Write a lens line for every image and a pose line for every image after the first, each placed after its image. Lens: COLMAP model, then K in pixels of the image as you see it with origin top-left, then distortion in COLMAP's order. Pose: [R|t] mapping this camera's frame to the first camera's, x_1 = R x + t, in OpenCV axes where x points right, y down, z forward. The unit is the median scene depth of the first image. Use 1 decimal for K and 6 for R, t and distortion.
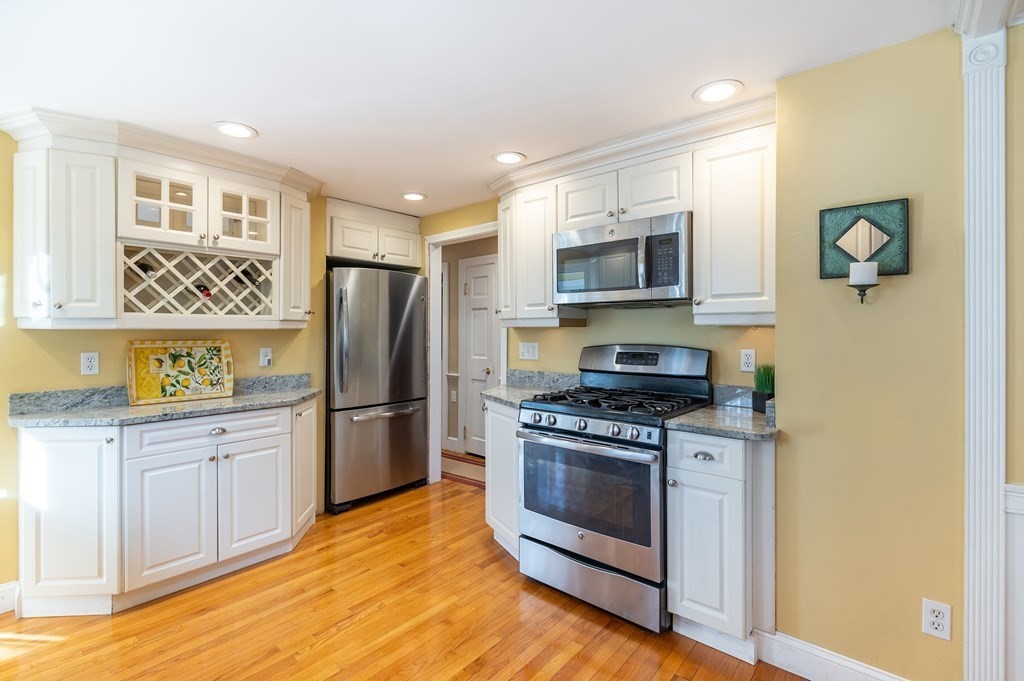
lens RADIAL K [[468.2, 0, 505.8], [0, 468.2, 331.7], [0, 0, 1]] dist [0.006302, -0.007893]
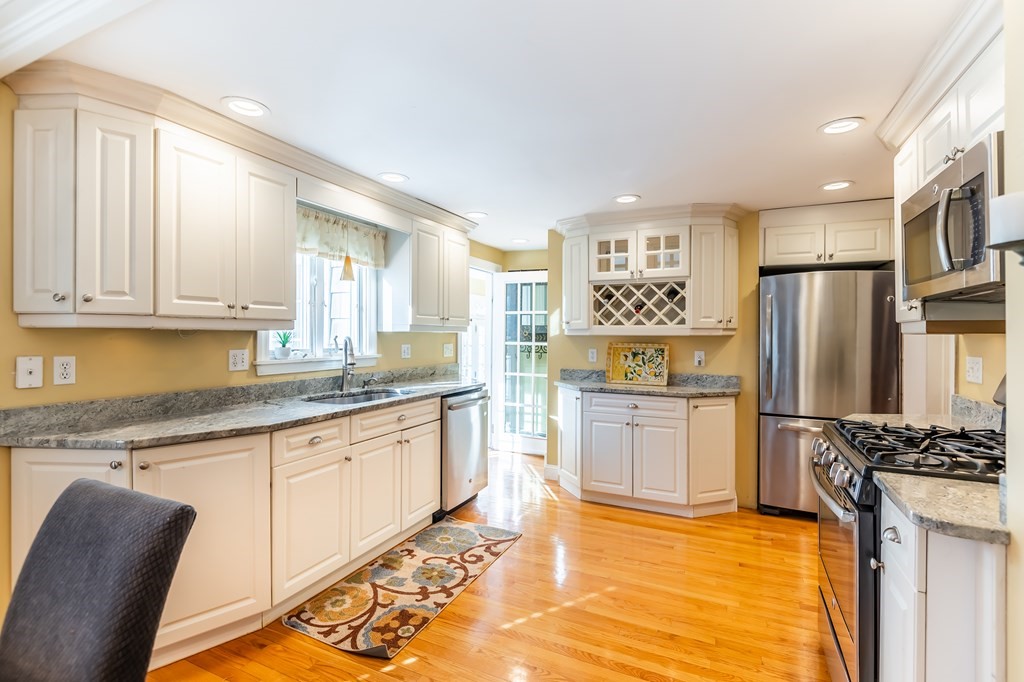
lens RADIAL K [[468.2, 0, 506.1], [0, 468.2, 335.0], [0, 0, 1]] dist [0.006302, -0.007893]
pose [[0.267165, 0.003785, -0.963643, 0.631385], [-0.007925, 0.999967, 0.001730, -0.006553], [0.963618, 0.007175, 0.267187, 0.220432]]
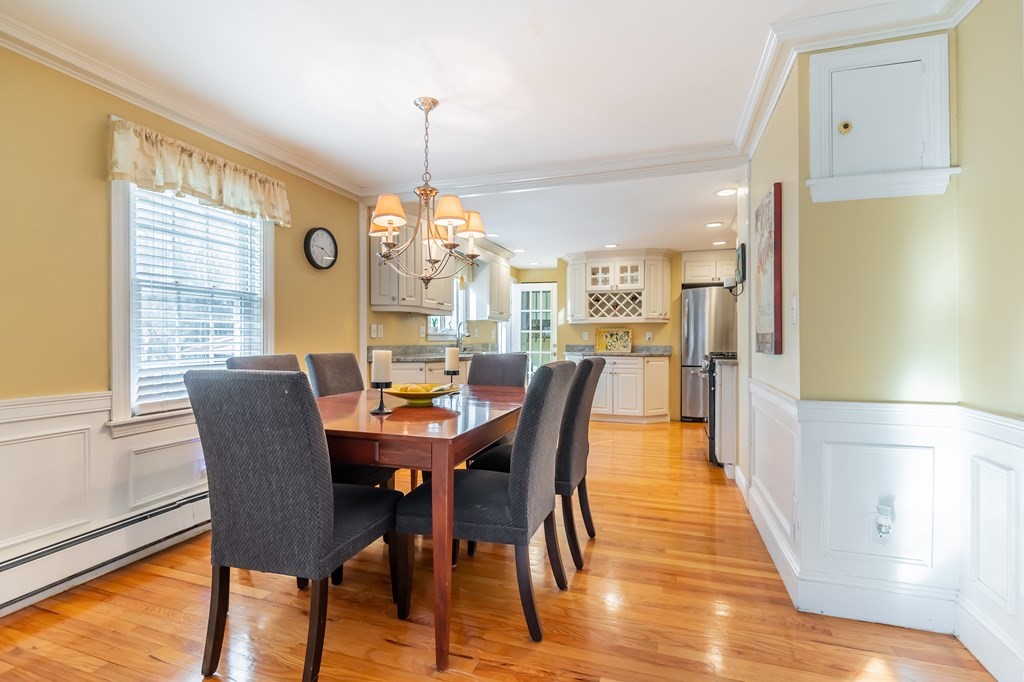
lens RADIAL K [[468.2, 0, 504.7], [0, 468.2, 341.9], [0, 0, 1]] dist [0.006302, -0.007893]
pose [[0.376730, 0.008134, -0.926287, 1.412584], [-0.005036, 0.999965, 0.006732, 0.079767], [0.926309, 0.002128, 0.376758, -0.464634]]
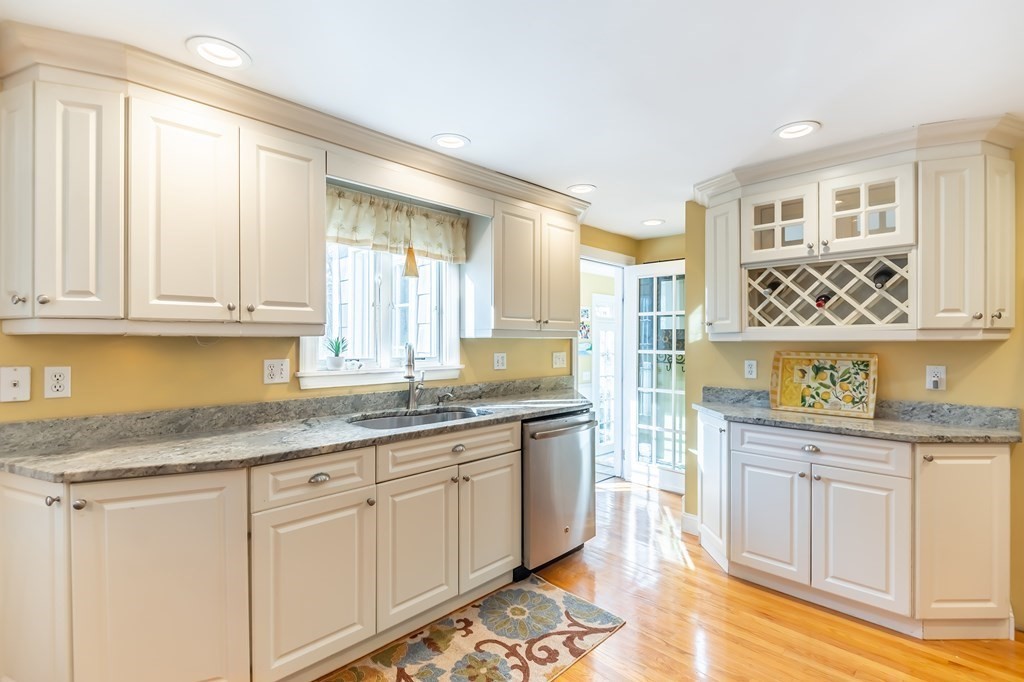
lens RADIAL K [[468.2, 0, 512.7], [0, 468.2, 341.6], [0, 0, 1]] dist [0.006302, -0.007893]
pose [[-0.072372, 0.002730, -0.997374, 0.353275], [-0.003257, 0.999990, 0.002973, -0.005541], [0.997372, 0.003463, -0.072362, 0.435559]]
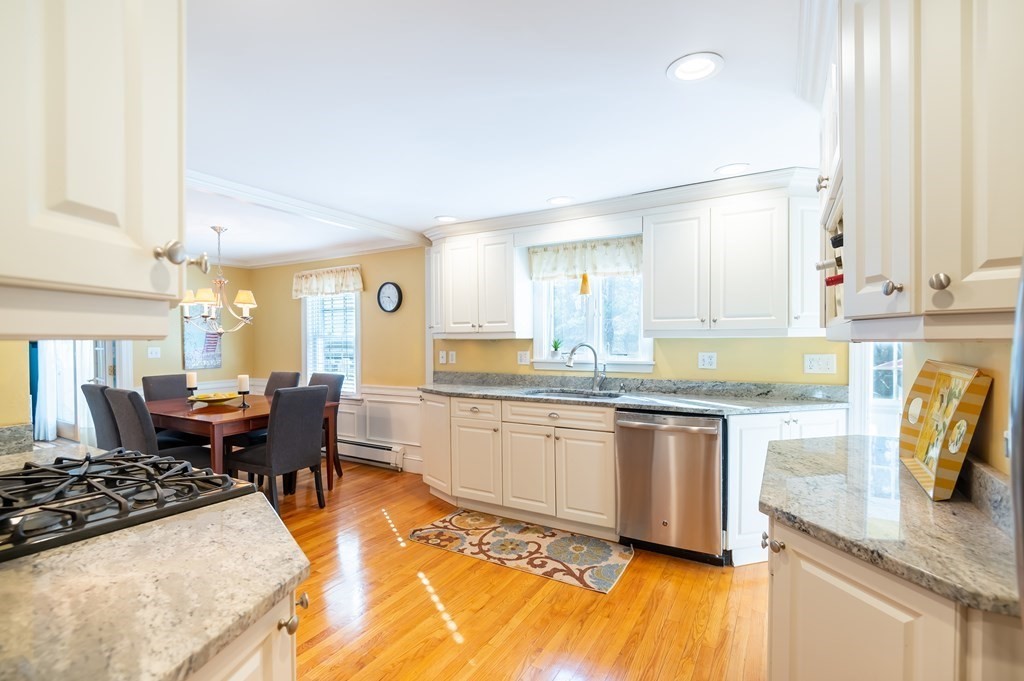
lens RADIAL K [[468.2, 0, 512.4], [0, 468.2, 347.6], [0, 0, 1]] dist [0.006302, -0.007893]
pose [[-0.979901, 0.009221, -0.199272, -0.131256], [0.005391, 0.999790, 0.019751, -0.012047], [0.199412, 0.018280, -0.979745, 1.446604]]
